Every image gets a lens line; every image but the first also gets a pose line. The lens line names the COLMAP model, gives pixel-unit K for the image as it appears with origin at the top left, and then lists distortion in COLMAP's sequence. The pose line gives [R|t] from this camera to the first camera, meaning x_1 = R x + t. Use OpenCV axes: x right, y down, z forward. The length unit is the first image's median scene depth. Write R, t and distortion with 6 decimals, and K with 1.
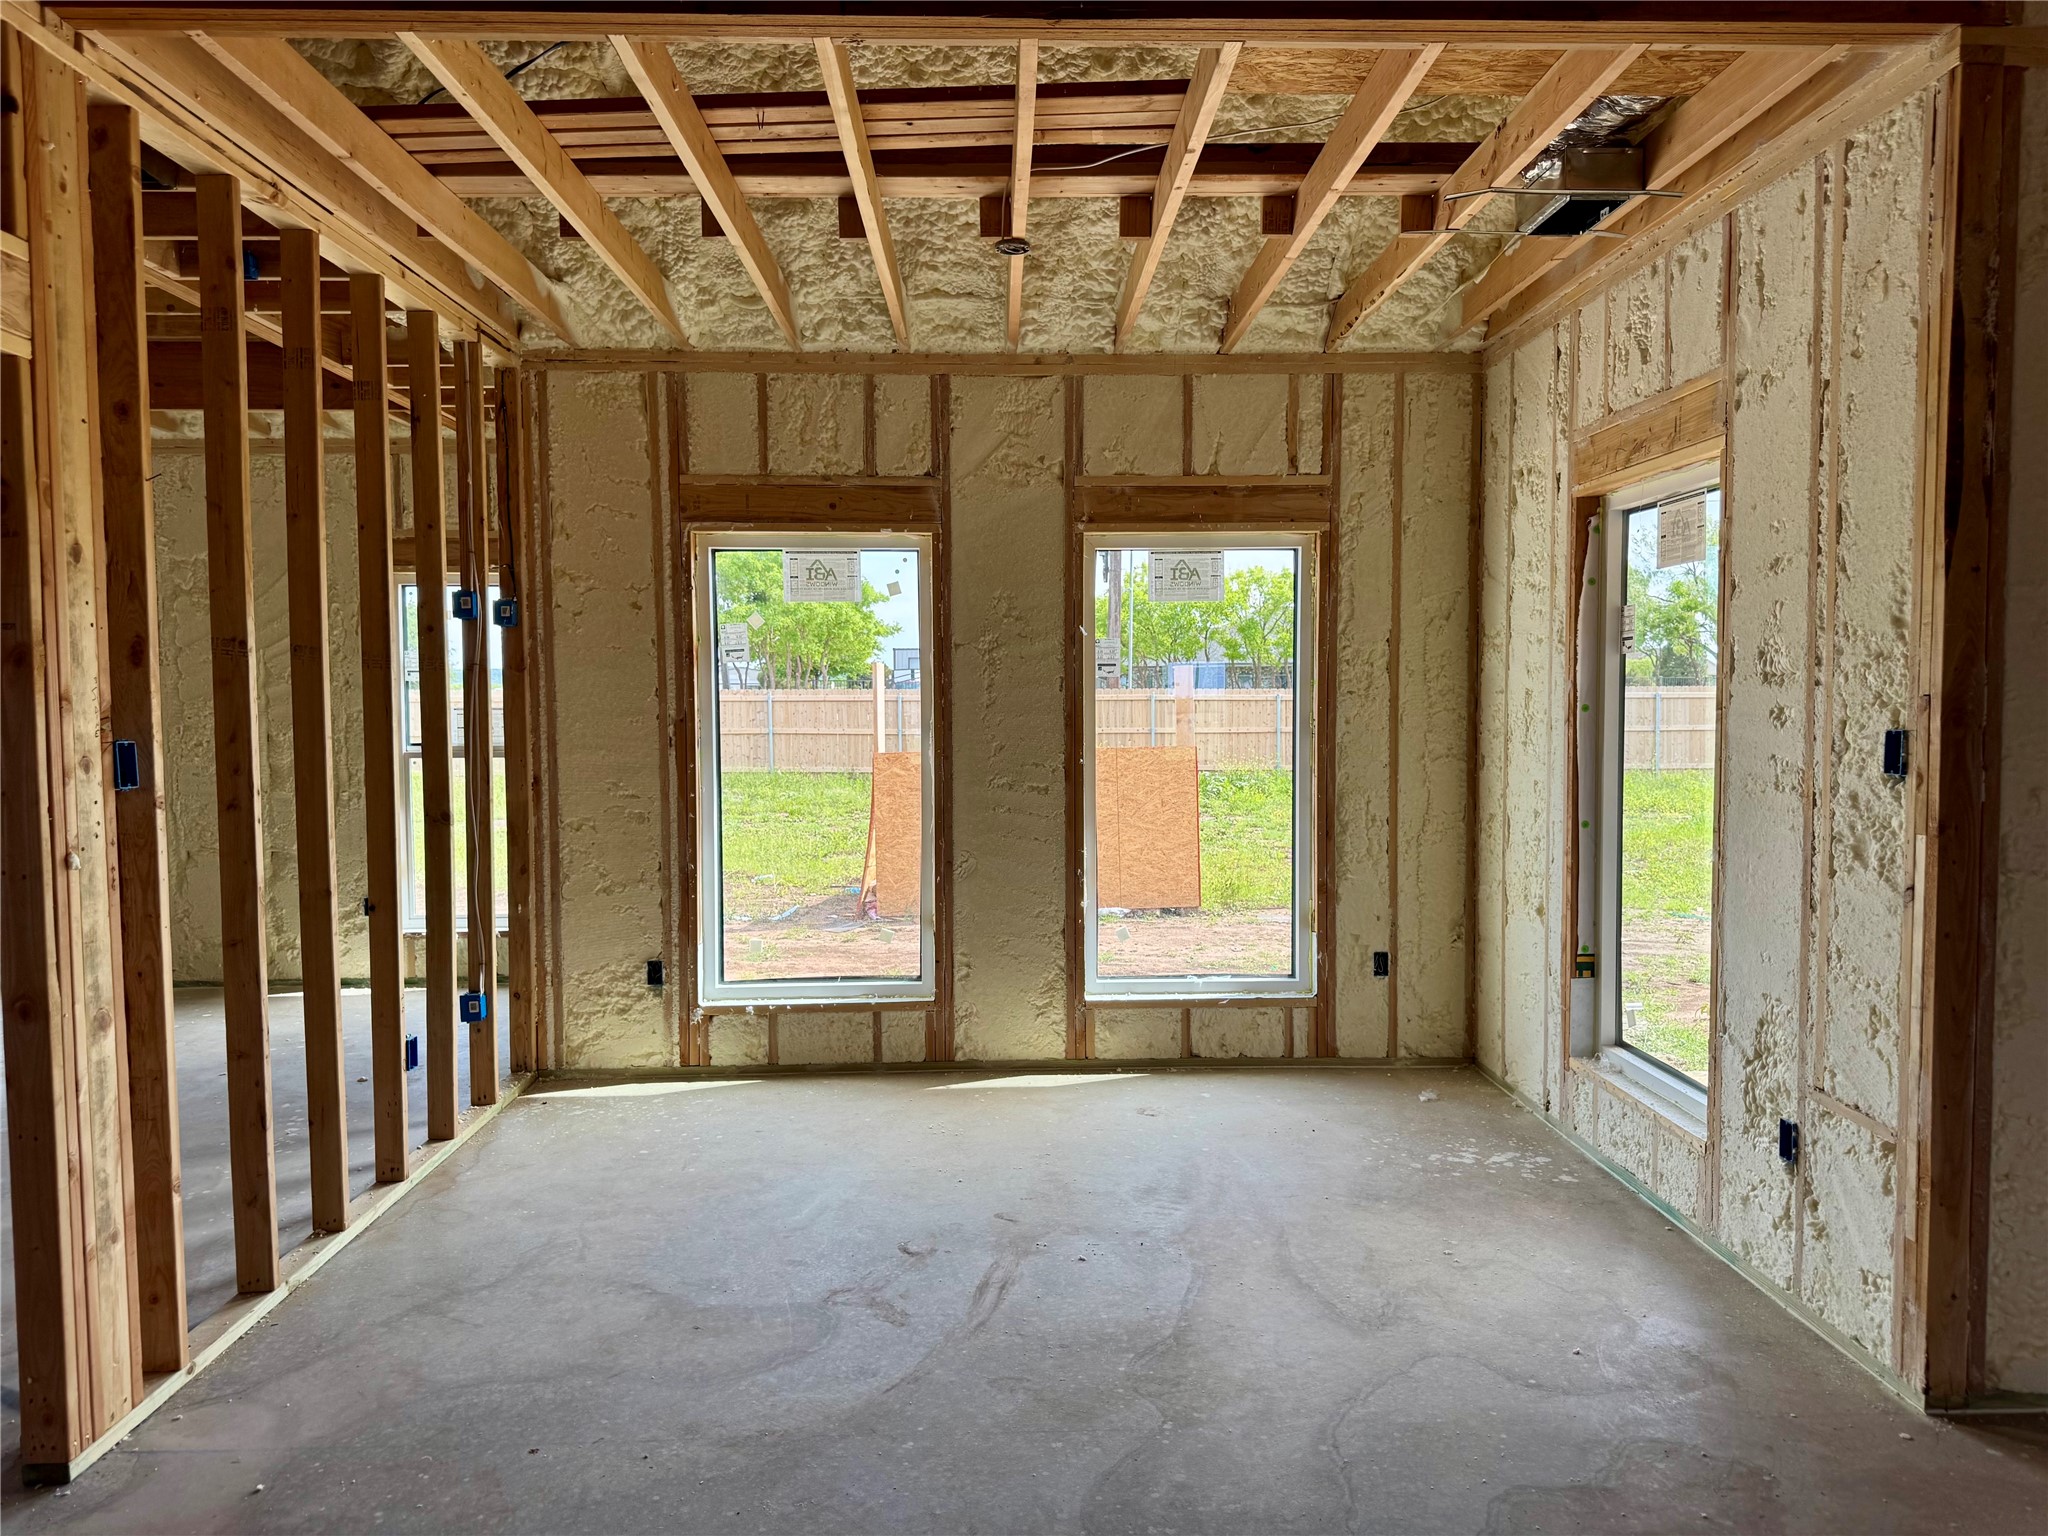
lens RADIAL K [[1244.4, 0, 1064.5], [0, 1244.4, 751.4], [0, 0, 1]] dist [0.021014, -0.013827]
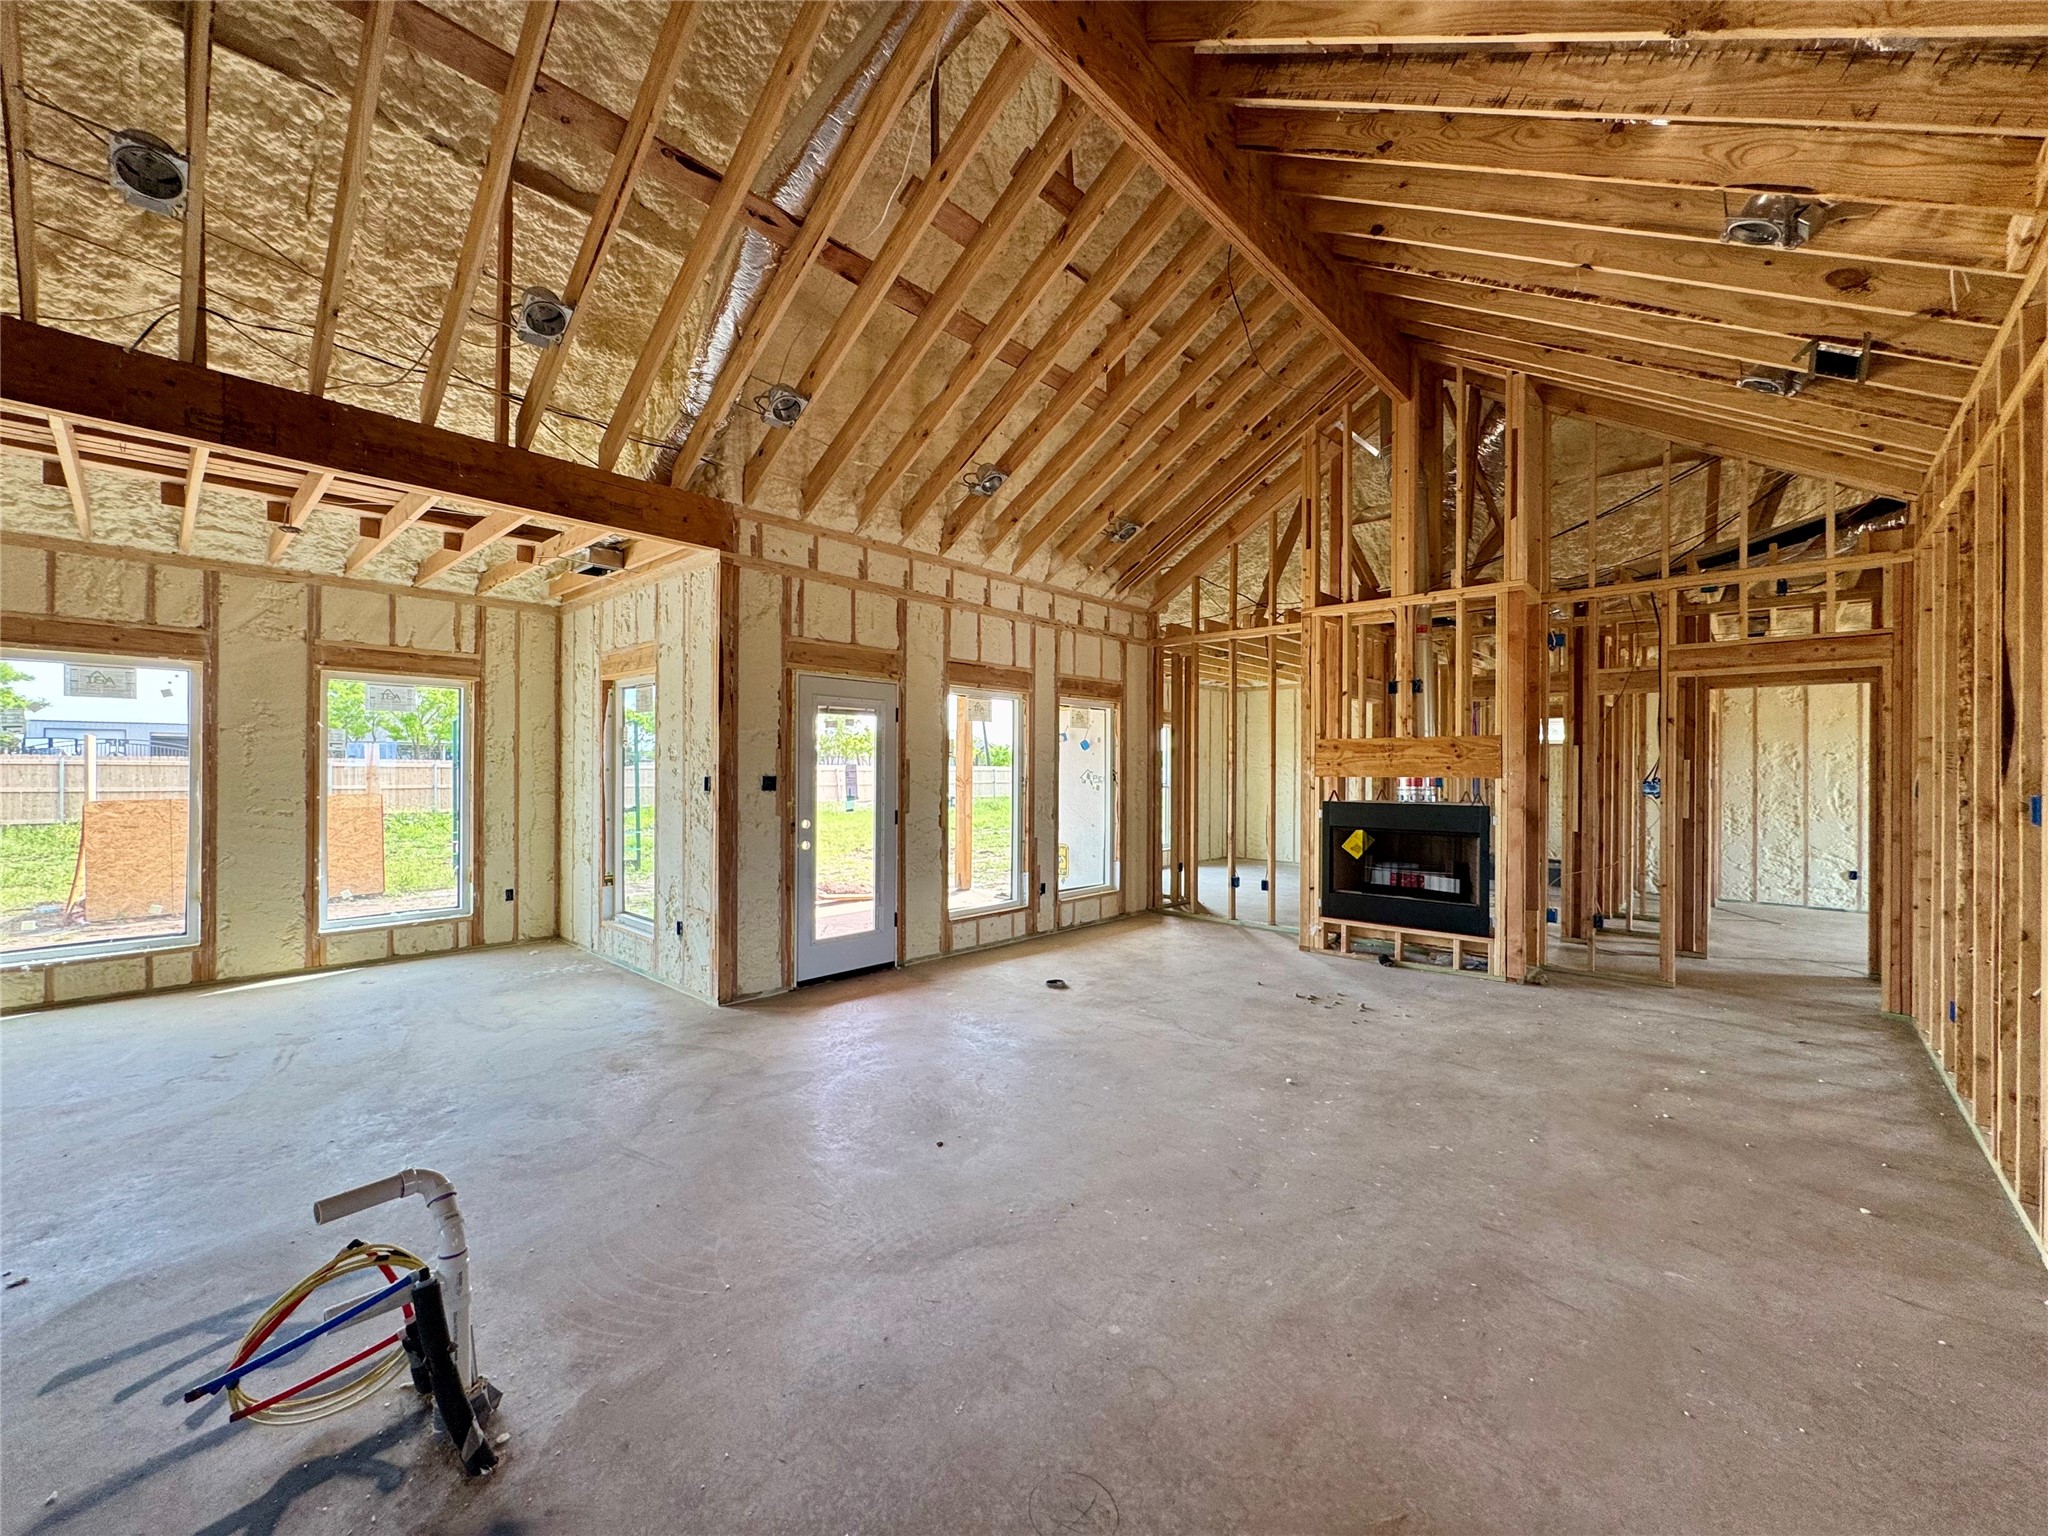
lens RADIAL K [[817.6, 0, 1022.7], [0, 817.6, 773.0], [0, 0, 1]] dist [-0.001857, -0.000013]
pose [[0.692738, 0.005683, 0.721167, -0.136203], [0.023504, 0.999260, -0.030452, 0.033257], [-0.720806, 0.038045, 0.692092, -0.566055]]
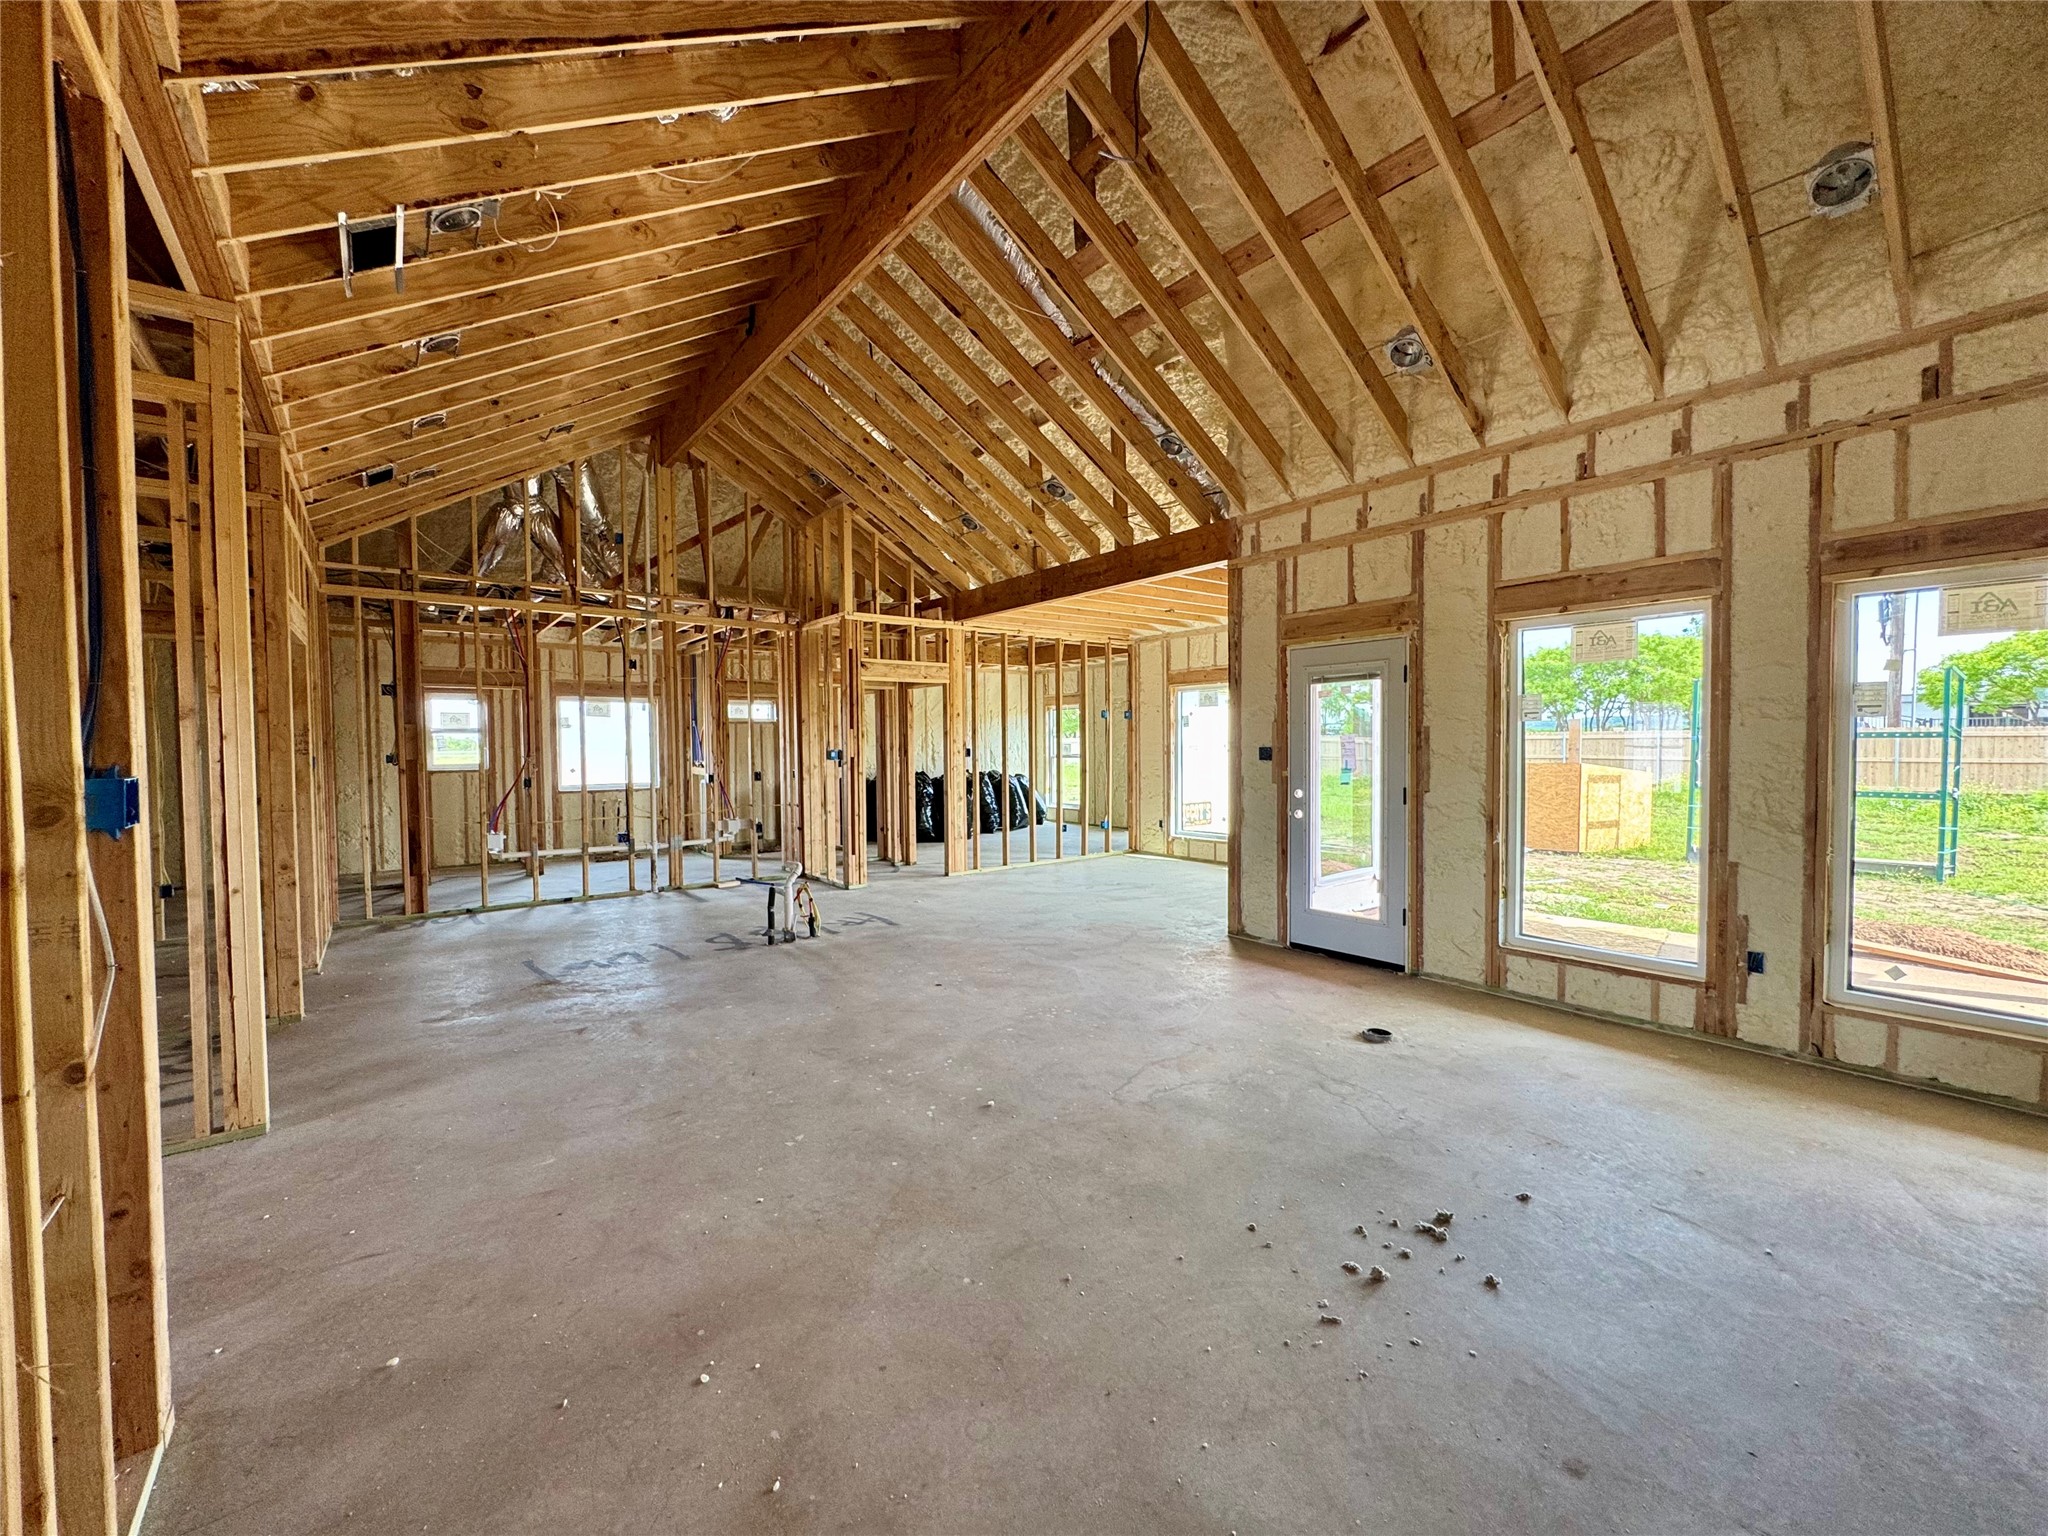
lens RADIAL K [[817.6, 0, 1027.1], [0, 817.6, 766.1], [0, 0, 1]] dist [-0.001857, -0.000013]
pose [[0.600498, 0.022566, -0.799308, 1.430702], [-0.020531, 0.999707, 0.012799, 0.012762], [0.799363, 0.008725, 0.600785, -0.582470]]
